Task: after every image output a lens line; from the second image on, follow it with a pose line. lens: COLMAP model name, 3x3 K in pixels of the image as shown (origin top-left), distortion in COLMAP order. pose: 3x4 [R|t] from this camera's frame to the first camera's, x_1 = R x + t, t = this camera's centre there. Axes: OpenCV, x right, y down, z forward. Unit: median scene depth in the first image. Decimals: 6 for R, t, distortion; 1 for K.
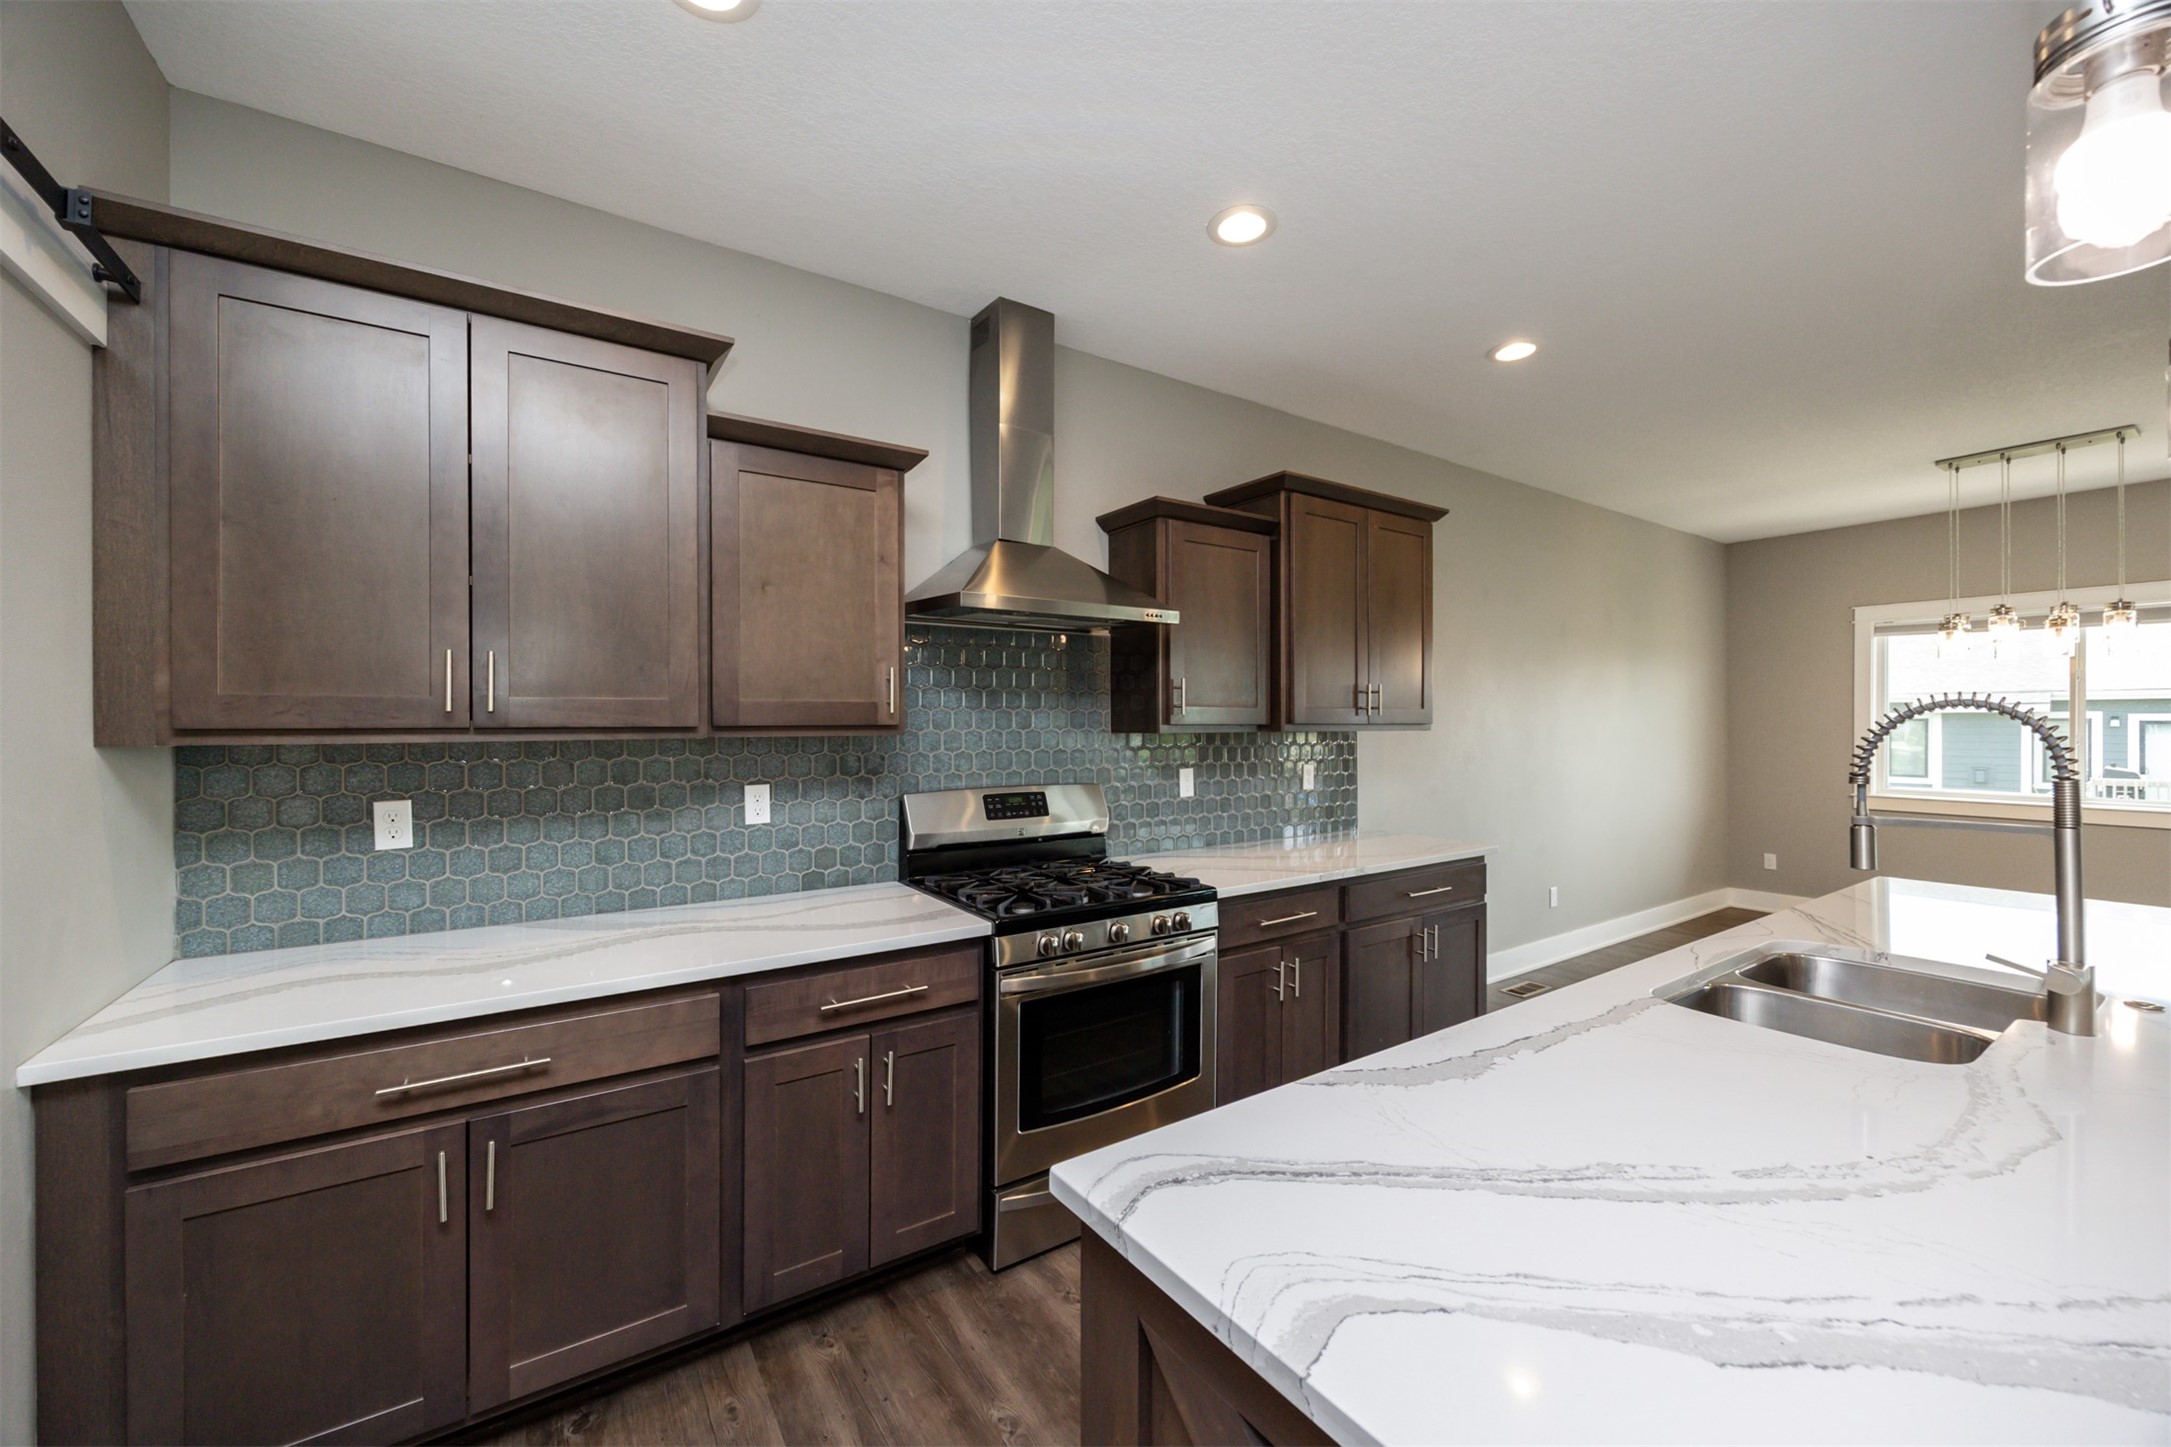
lens RADIAL K [[829.0, 0, 1071.7], [0, 829.0, 723.9], [0, 0, 1]] dist [-0.000759, -0.000045]
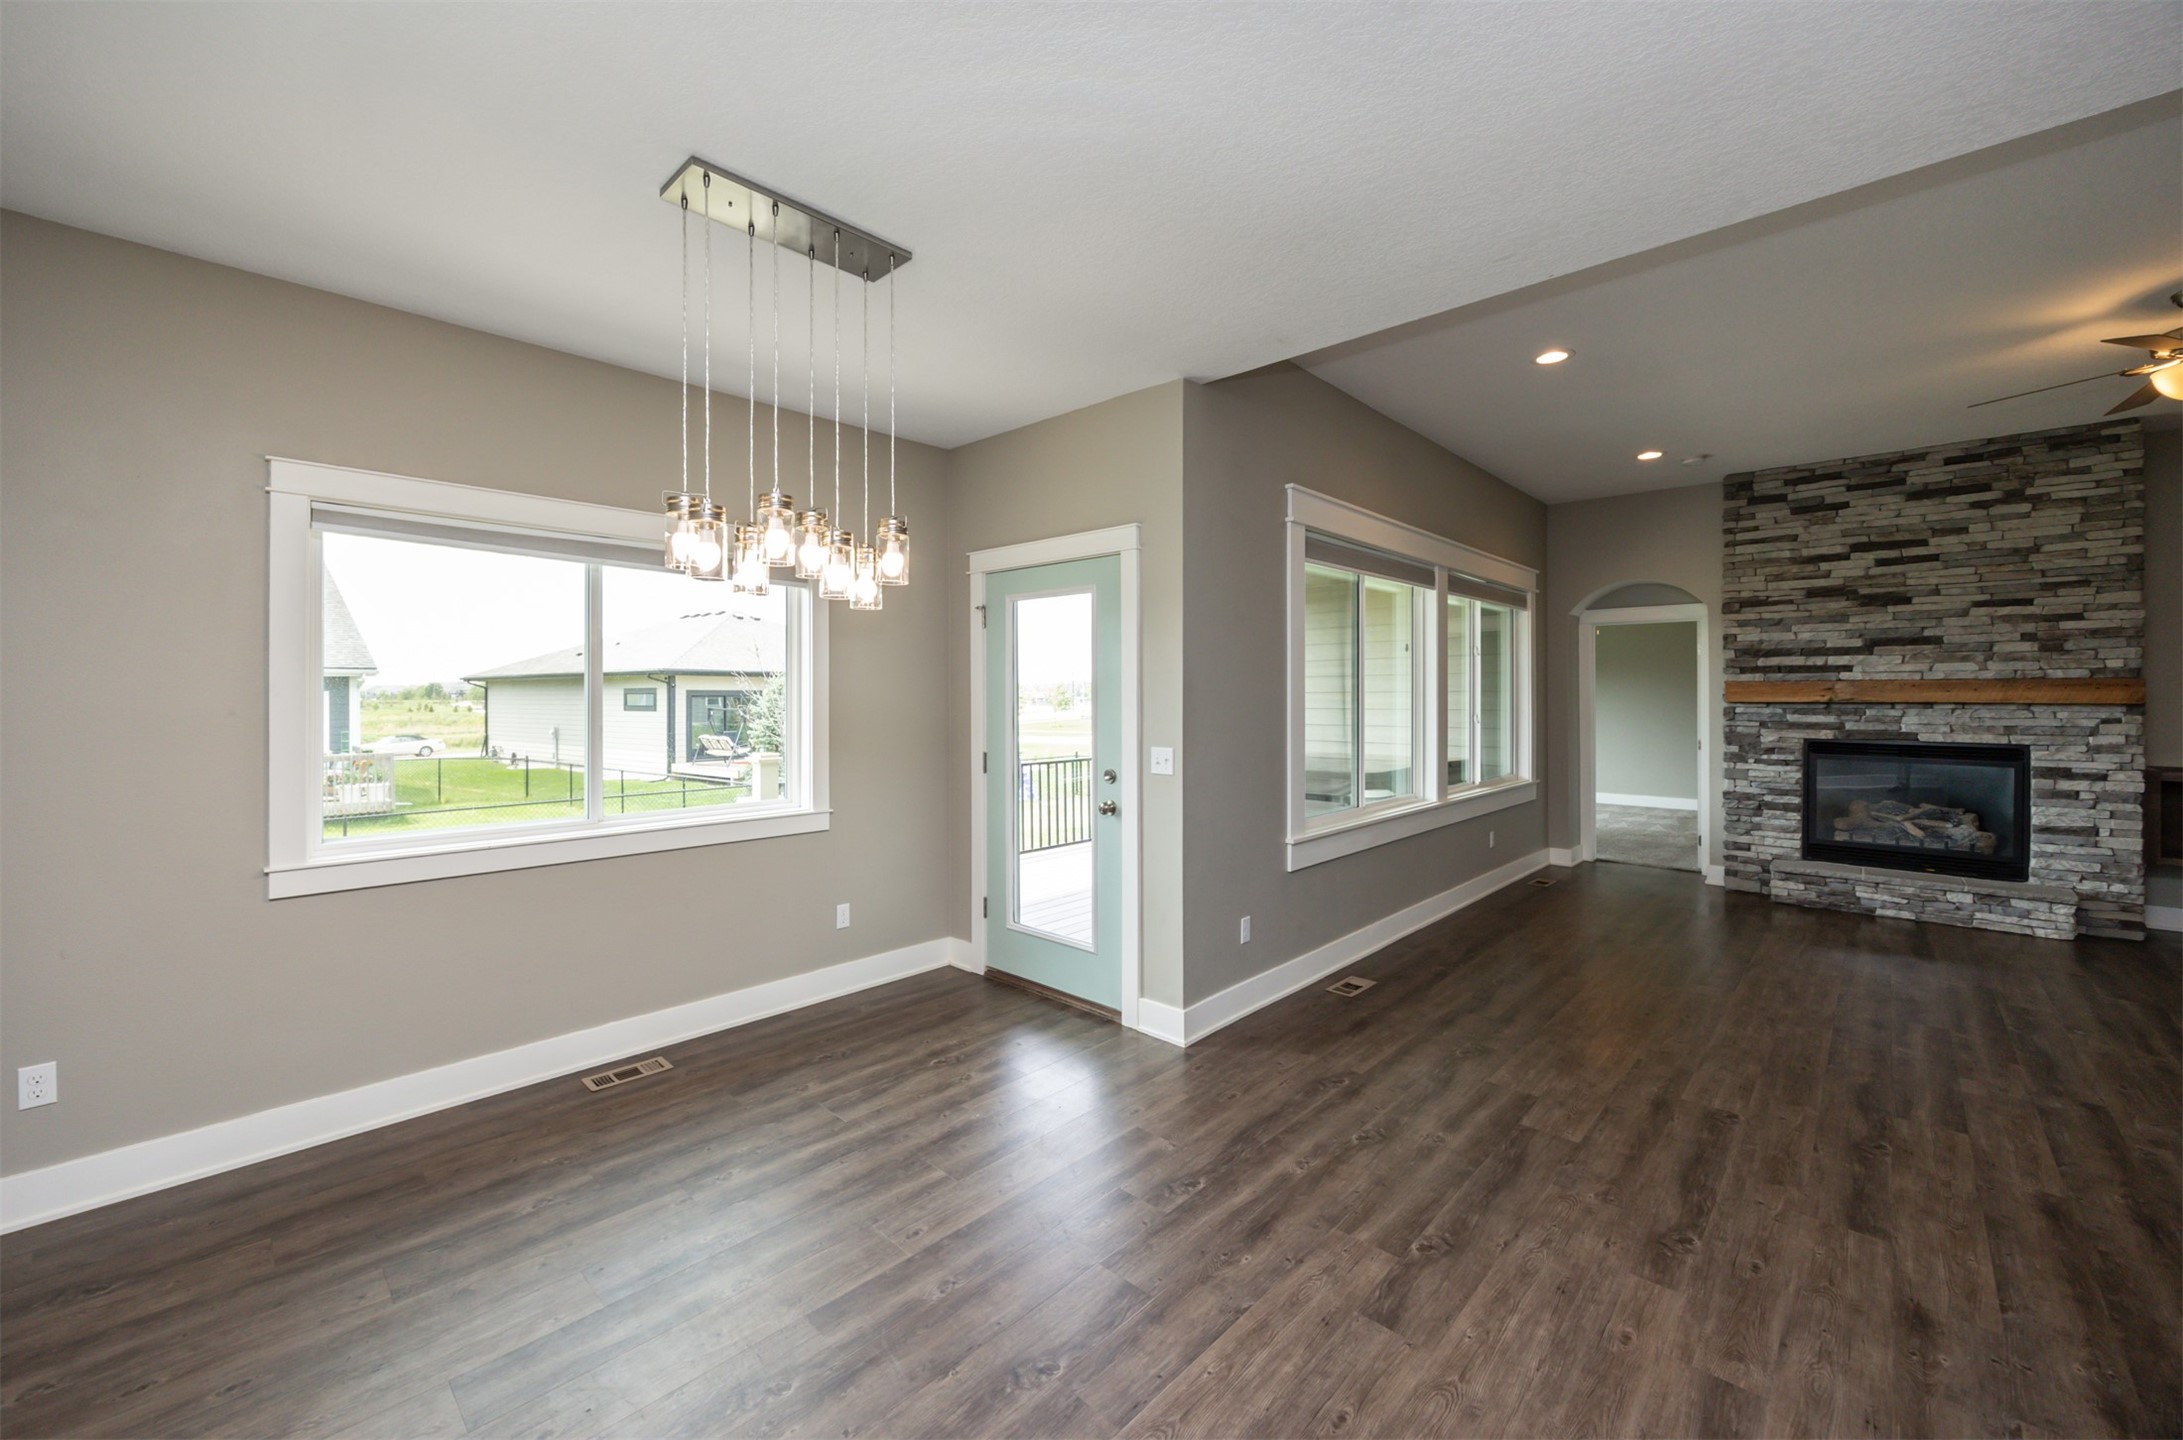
lens RADIAL K [[858.5, 0, 1046.3], [0, 858.5, 694.6], [0, 0, 1]] dist [-0.000784, -0.000601]
pose [[-0.214159, 0.002769, 0.976795, 0.912655], [0.003641, 0.999991, -0.002036, -0.018152], [-0.976792, 0.003121, -0.214167, 1.523401]]
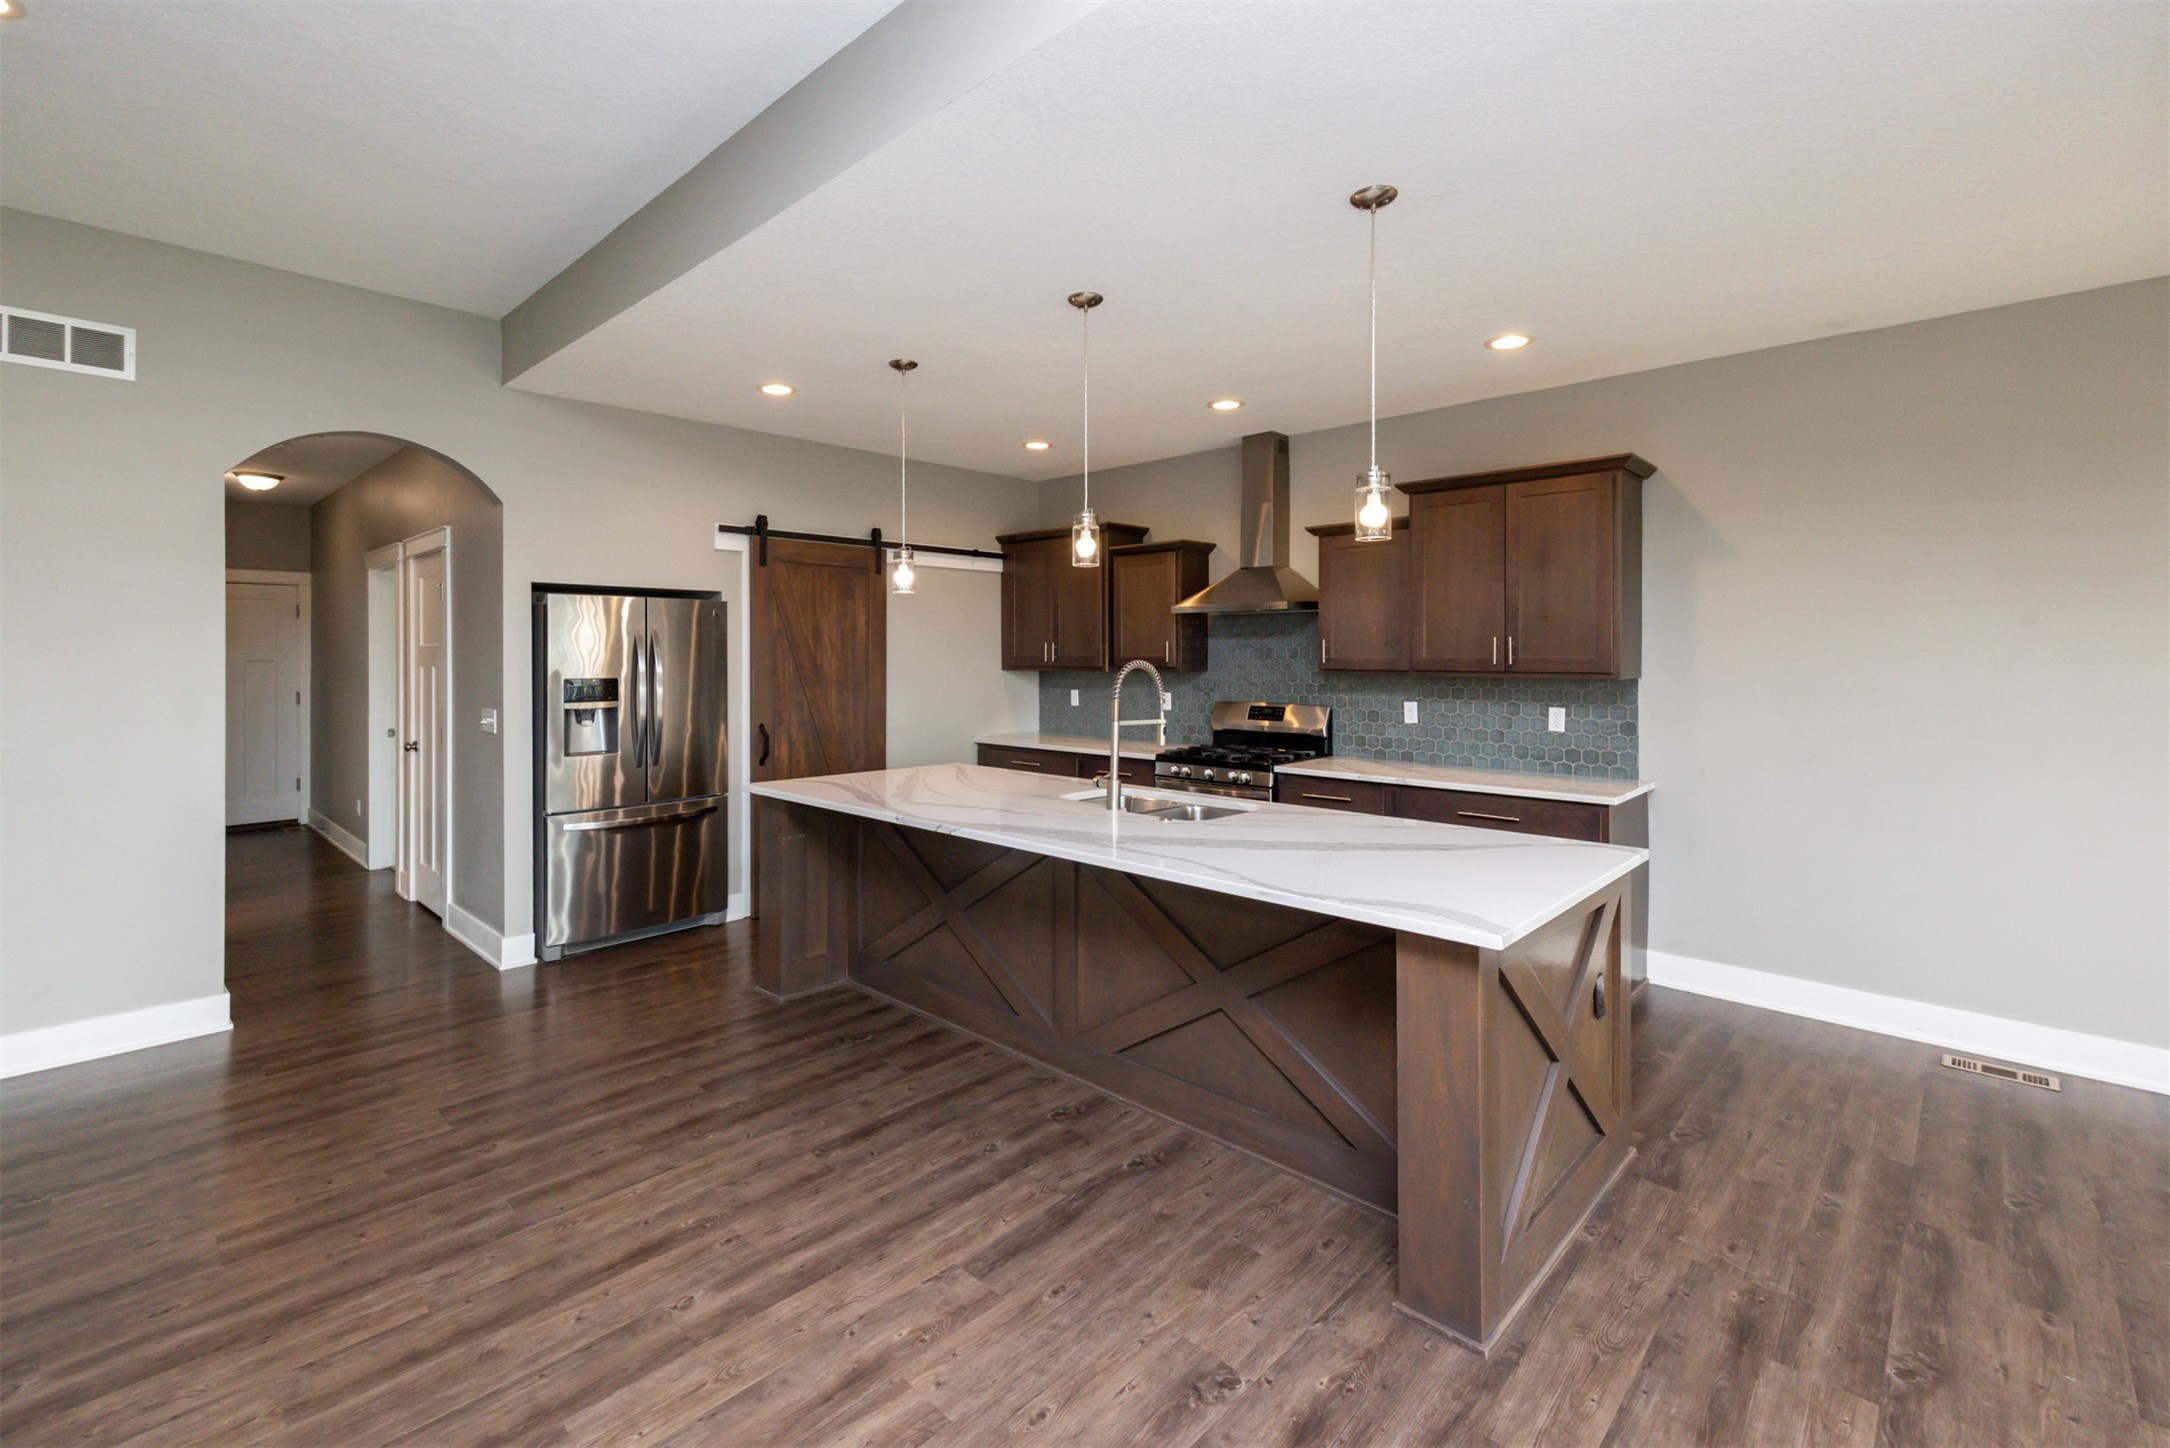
lens RADIAL K [[941.0, 0, 1045.9], [0, 941.0, 655.3], [0, 0, 1]] dist [0.008692, -0.000463]
pose [[0.208422, 0.002726, -0.978035, 1.969185], [-0.001406, 0.999996, 0.002487, -0.031999], [0.978038, 0.000856, 0.208425, 0.141820]]
